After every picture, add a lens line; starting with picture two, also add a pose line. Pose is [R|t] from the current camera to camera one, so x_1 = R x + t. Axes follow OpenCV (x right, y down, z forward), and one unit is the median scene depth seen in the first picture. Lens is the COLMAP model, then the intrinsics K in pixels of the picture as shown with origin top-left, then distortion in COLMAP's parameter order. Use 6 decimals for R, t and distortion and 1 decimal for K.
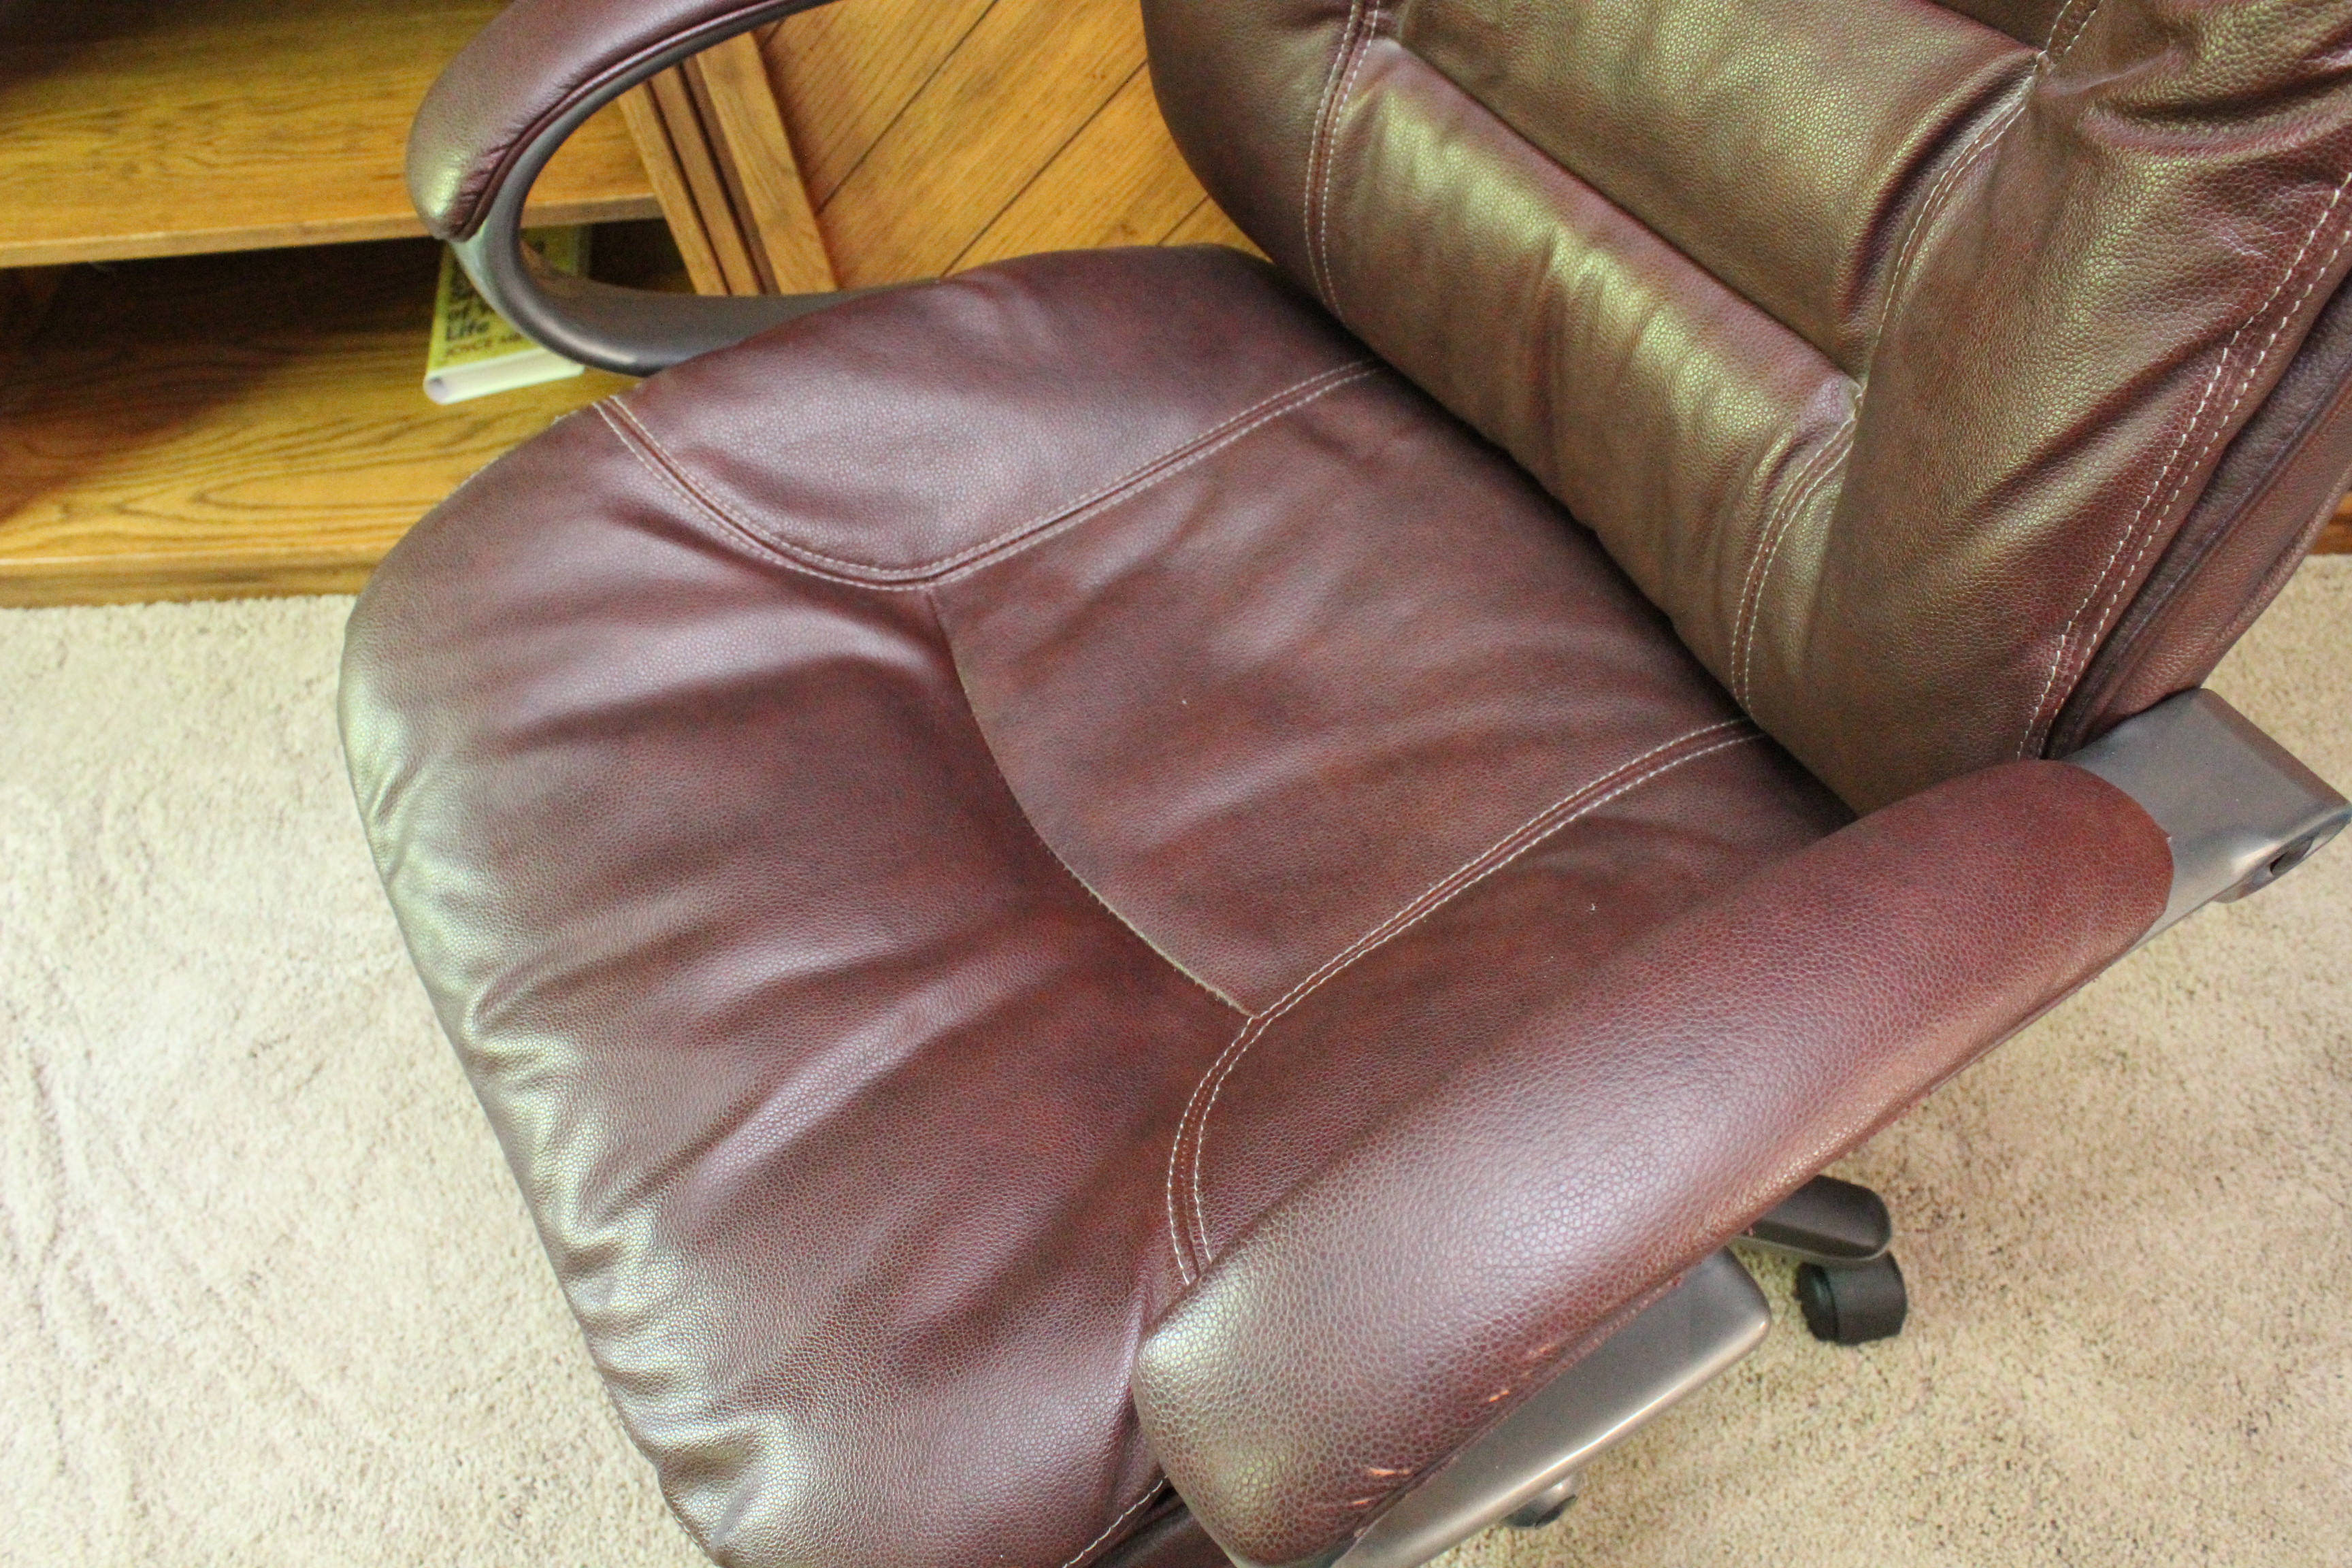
lens RADIAL K [[2094.4, 0, 1160.2], [0, 2094.4, 786.9], [0, 0, 1]] dist [-0.125727, 0.117933]
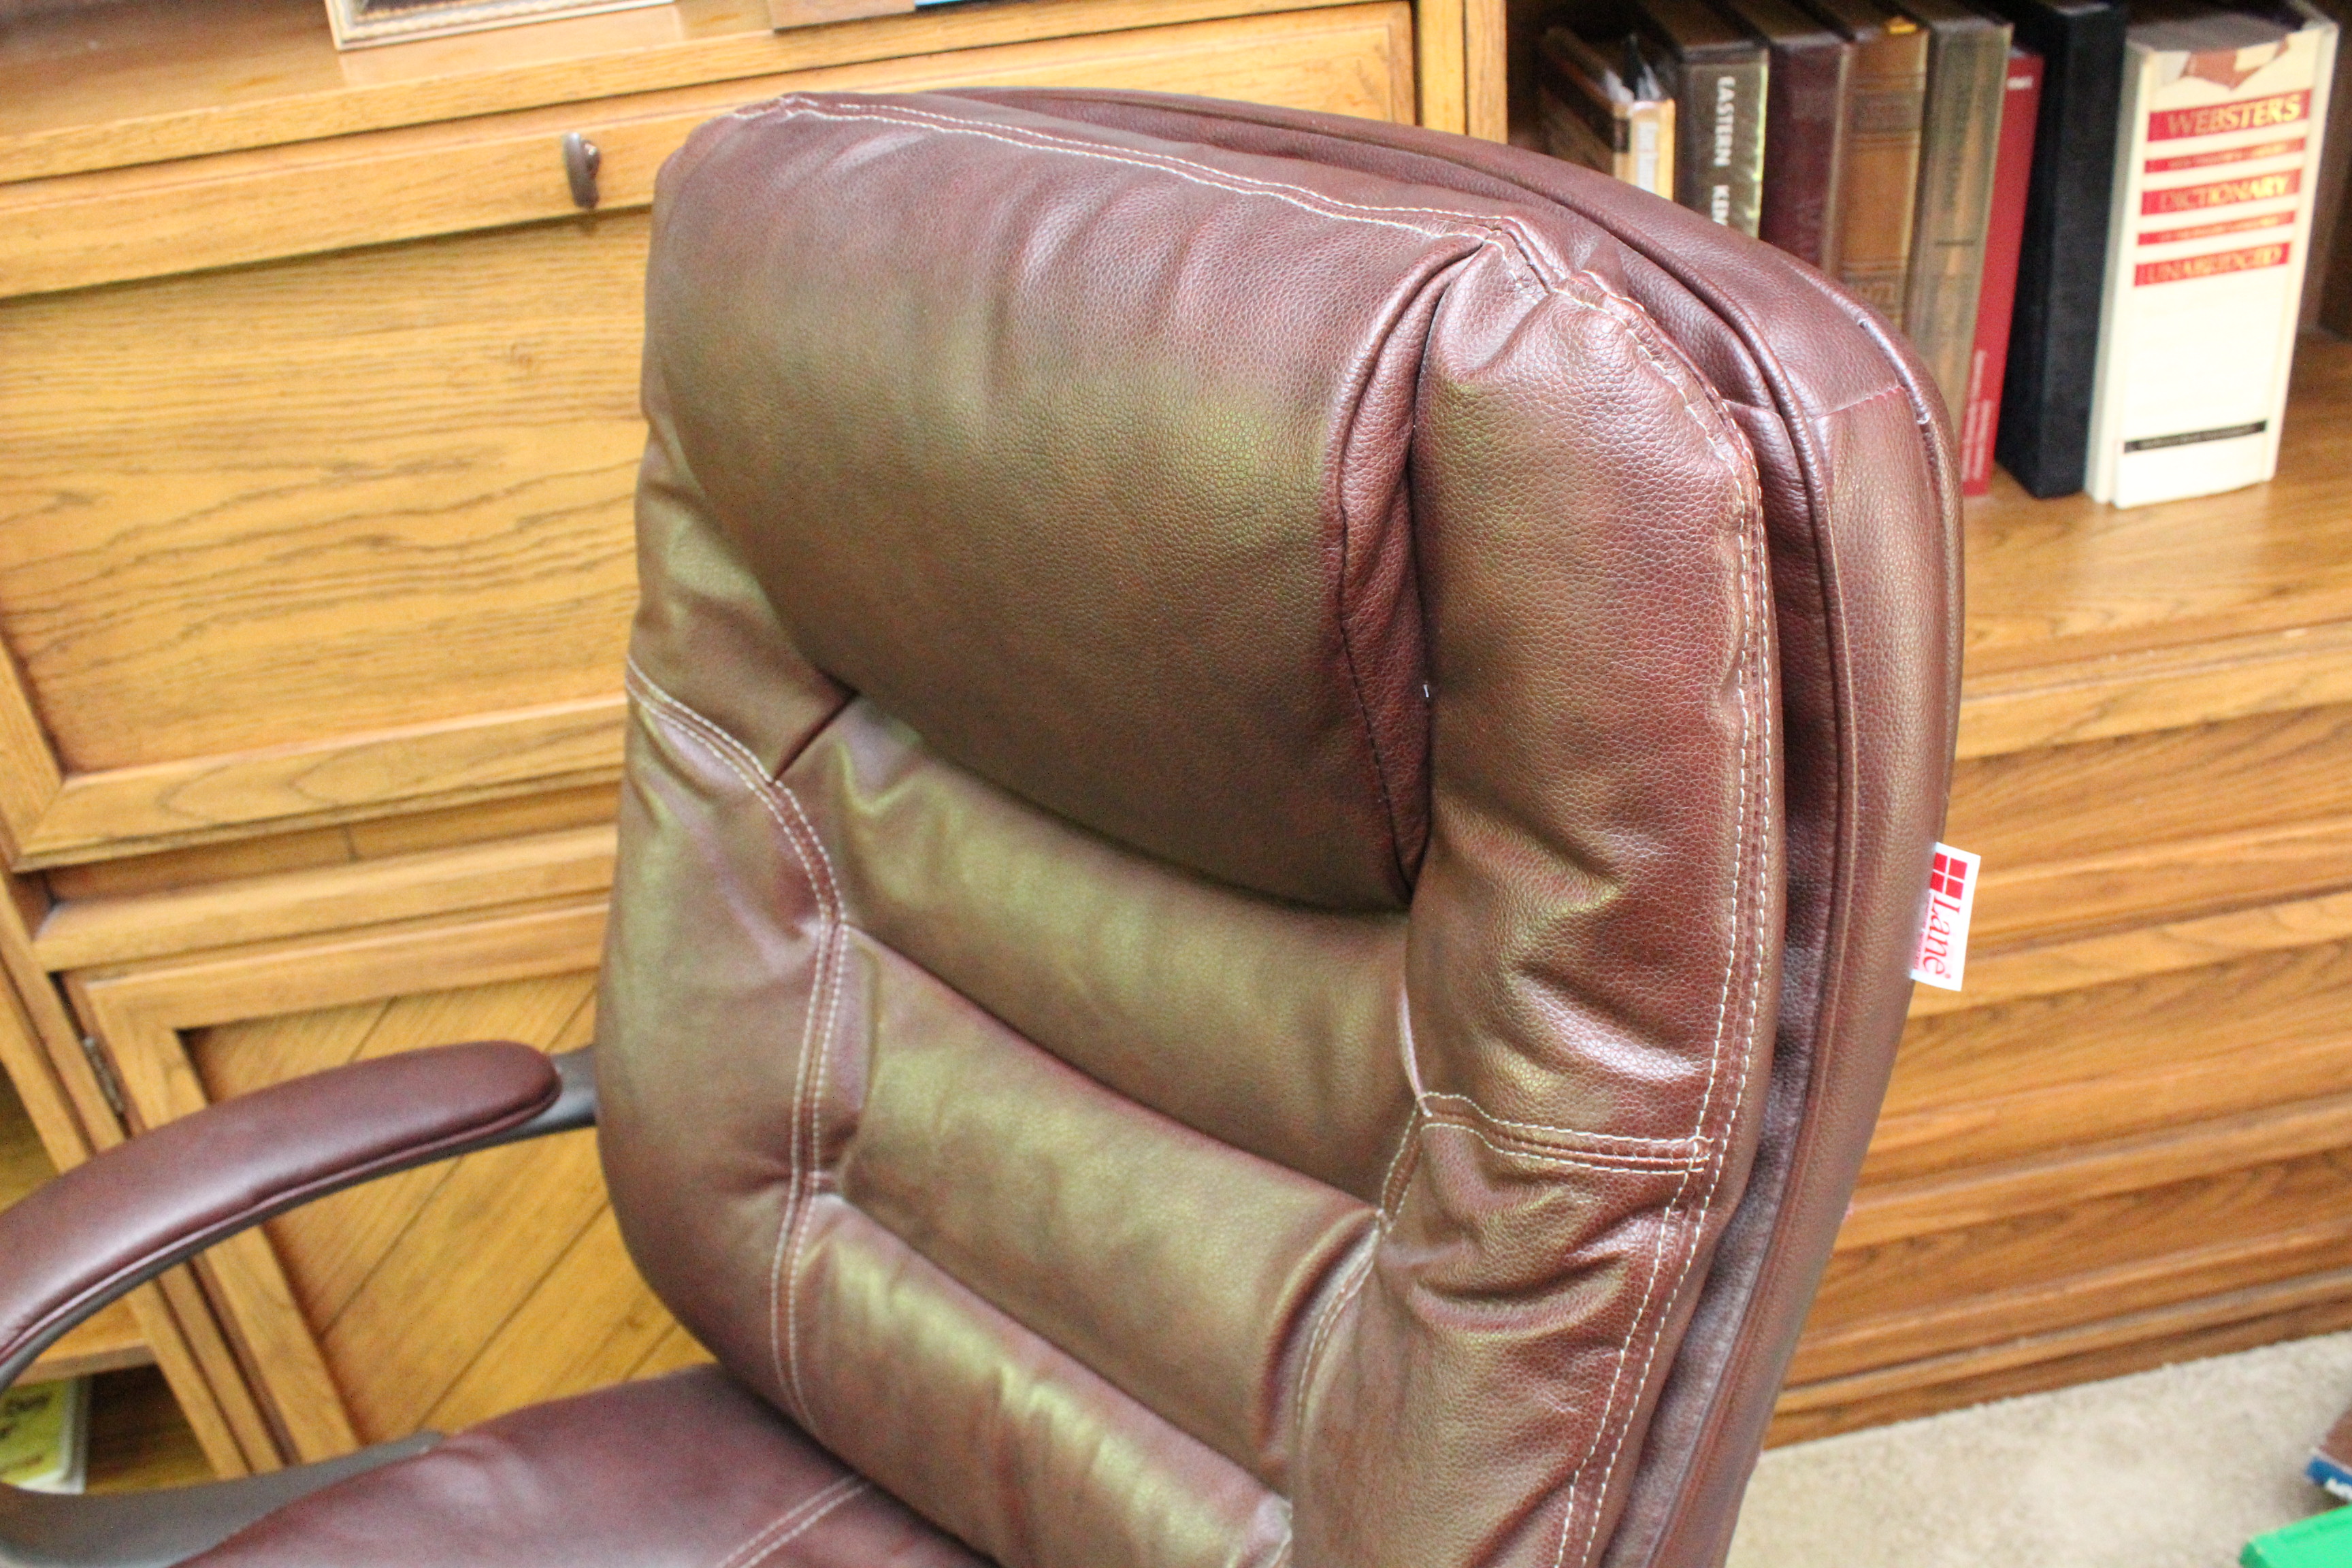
lens RADIAL K [[2094.4, 0, 1171.4], [0, 2094.4, 793.9], [0, 0, 1]] dist [-0.125727, 0.117933]
pose [[0.973946, -0.086909, 0.209465, 0.075271], [0.162613, 0.911442, -0.377930, -0.116726], [-0.158069, 0.402145, 0.901828, -0.086054]]
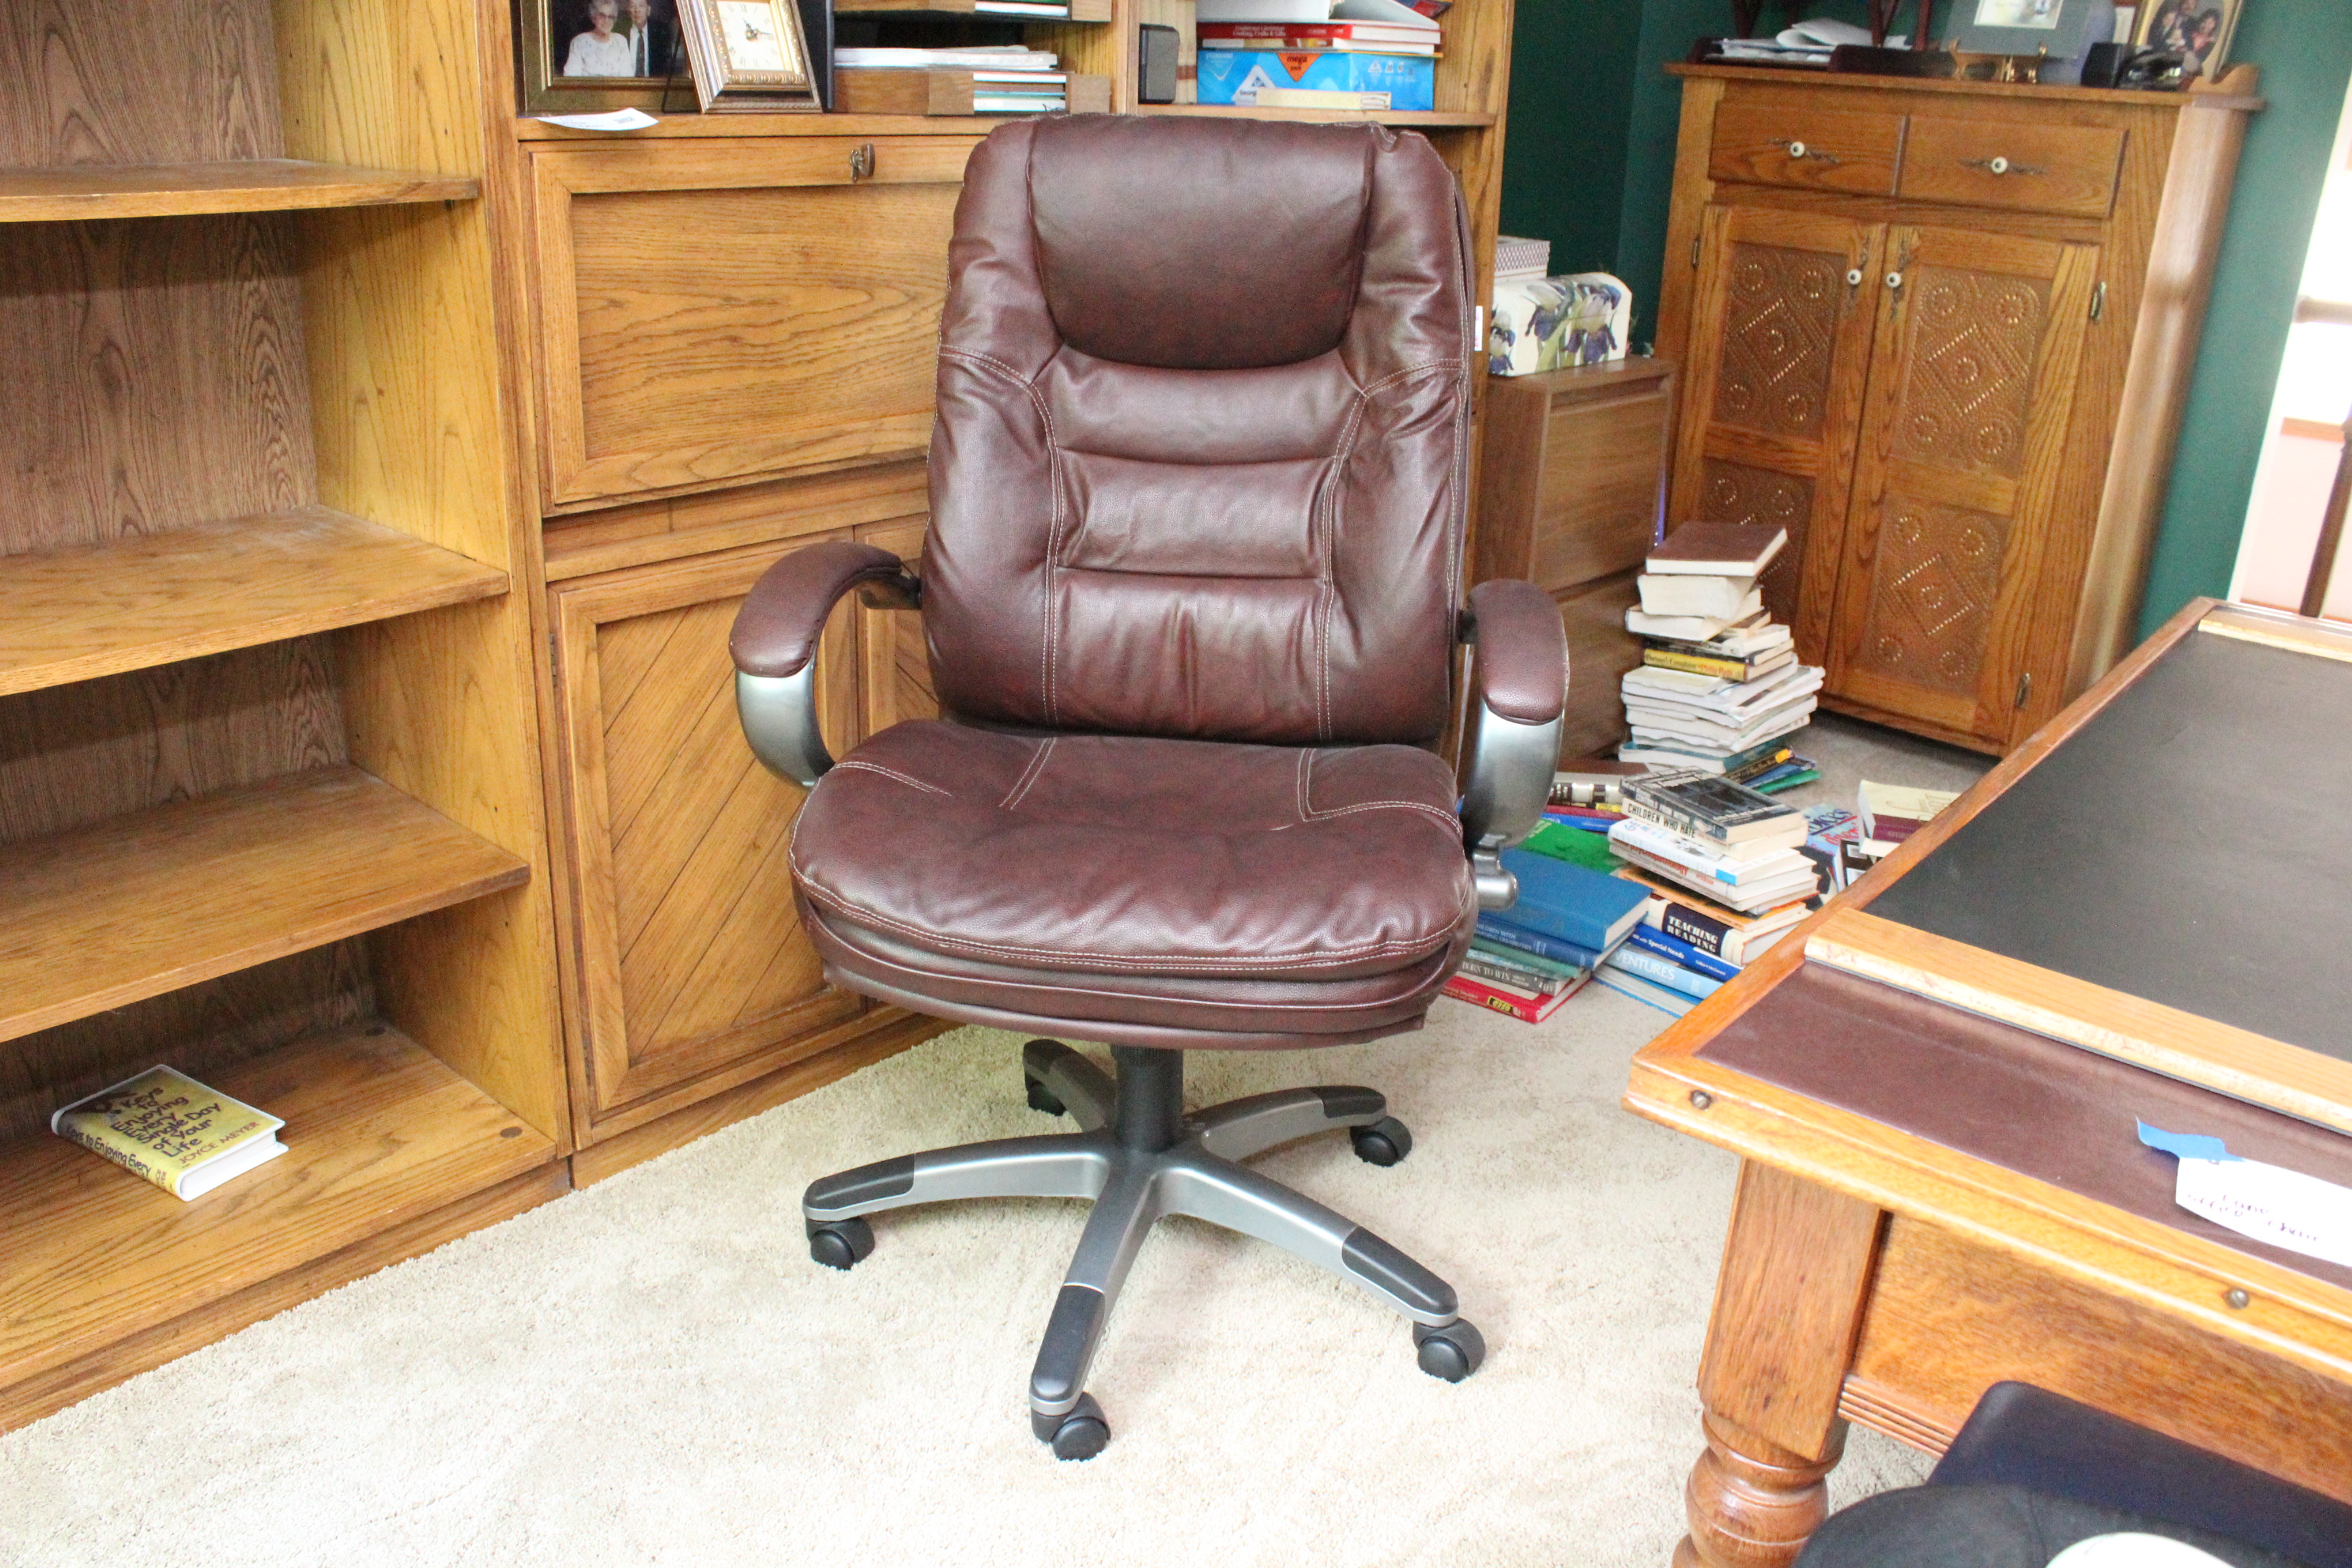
lens RADIAL K [[1995.6, 0, 1172.8], [0, 1995.6, 788.4], [0, 0, 1]] dist [-0.117577, -0.003388]
pose [[0.594842, -0.128907, 0.793439, -1.674684], [0.582040, 0.749868, -0.314528, 0.635649], [-0.554430, 0.648908, 0.521082, -0.149281]]
